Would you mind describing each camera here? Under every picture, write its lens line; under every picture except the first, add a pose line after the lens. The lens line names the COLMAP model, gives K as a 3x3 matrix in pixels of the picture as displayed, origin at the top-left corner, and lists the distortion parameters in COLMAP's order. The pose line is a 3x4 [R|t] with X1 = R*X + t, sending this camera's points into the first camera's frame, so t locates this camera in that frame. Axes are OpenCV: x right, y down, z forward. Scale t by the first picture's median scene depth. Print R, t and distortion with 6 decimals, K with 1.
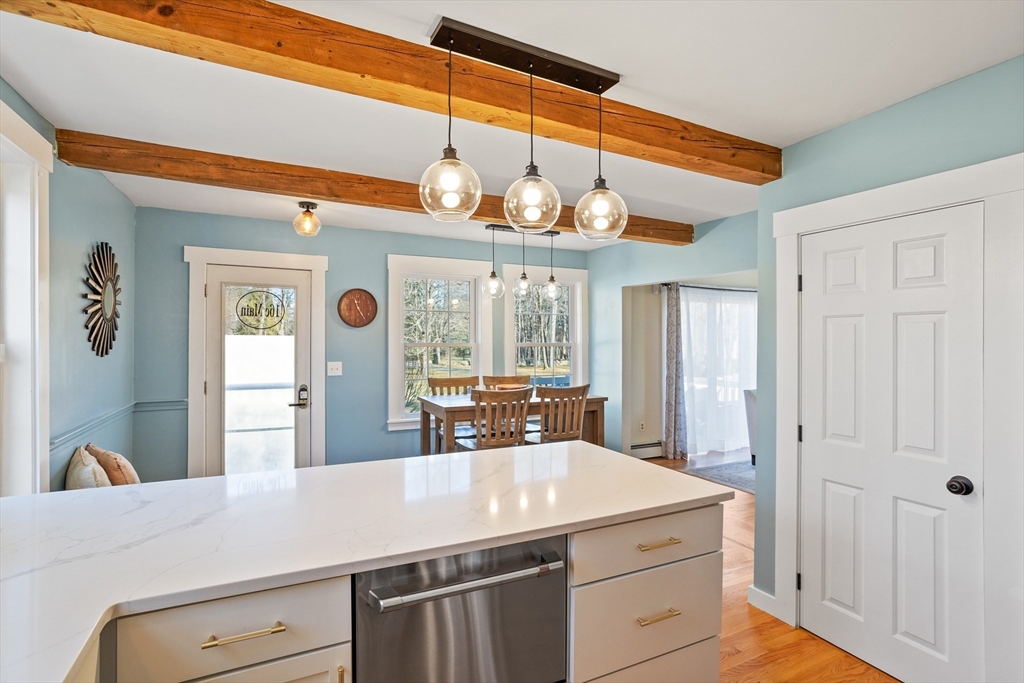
lens RADIAL K [[497.5, 0, 532.3], [0, 497.5, 342.4], [0, 0, 1]] dist [-0.055496, 0.019934]
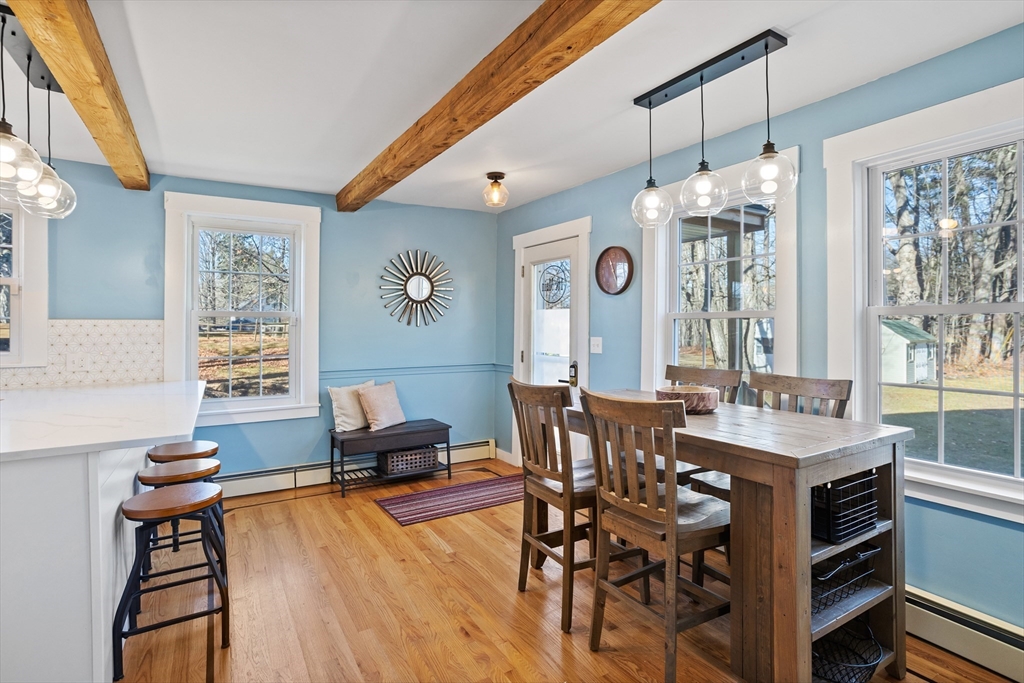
lens RADIAL K [[503.2, 0, 515.9], [0, 503.2, 330.2], [0, 0, 1]] dist [-0.057248, 0.033072]
pose [[0.064779, 0.000756, -0.997899, 0.454495], [-0.001720, 0.999998, 0.000646, 0.026880], [0.997898, 0.001674, 0.064780, 0.800149]]
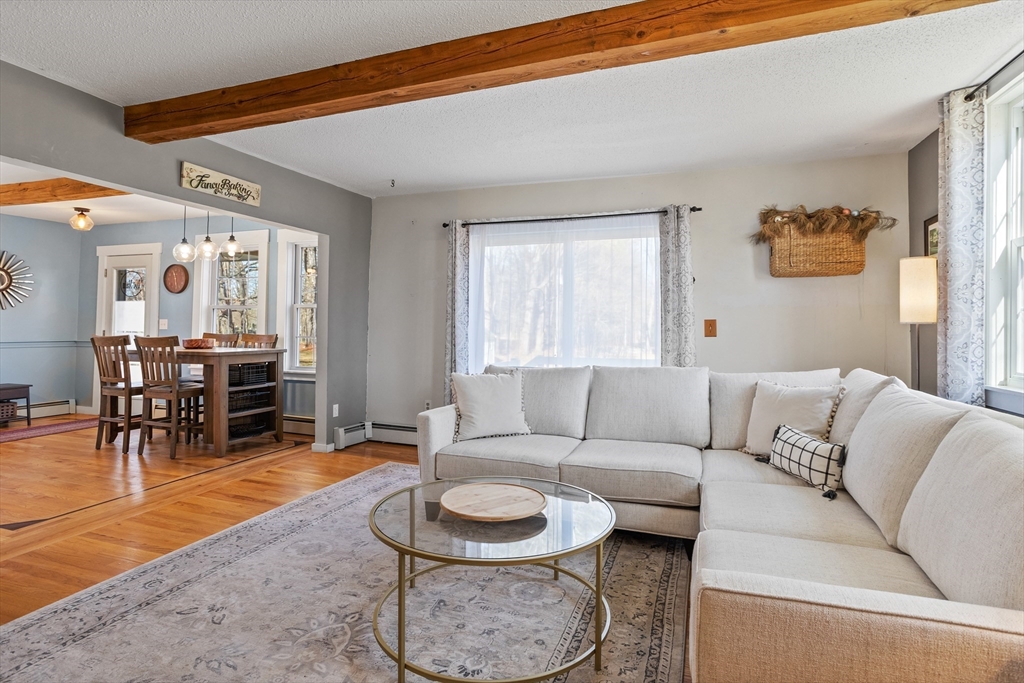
lens RADIAL K [[506.8, 0, 540.8], [0, 506.8, 320.4], [0, 0, 1]] dist [-0.035683, 0.016877]
pose [[0.708117, -0.013237, -0.705971, 1.294591], [-0.004107, 0.999730, -0.022864, 0.068936], [0.706084, 0.019089, 0.707871, 0.755207]]
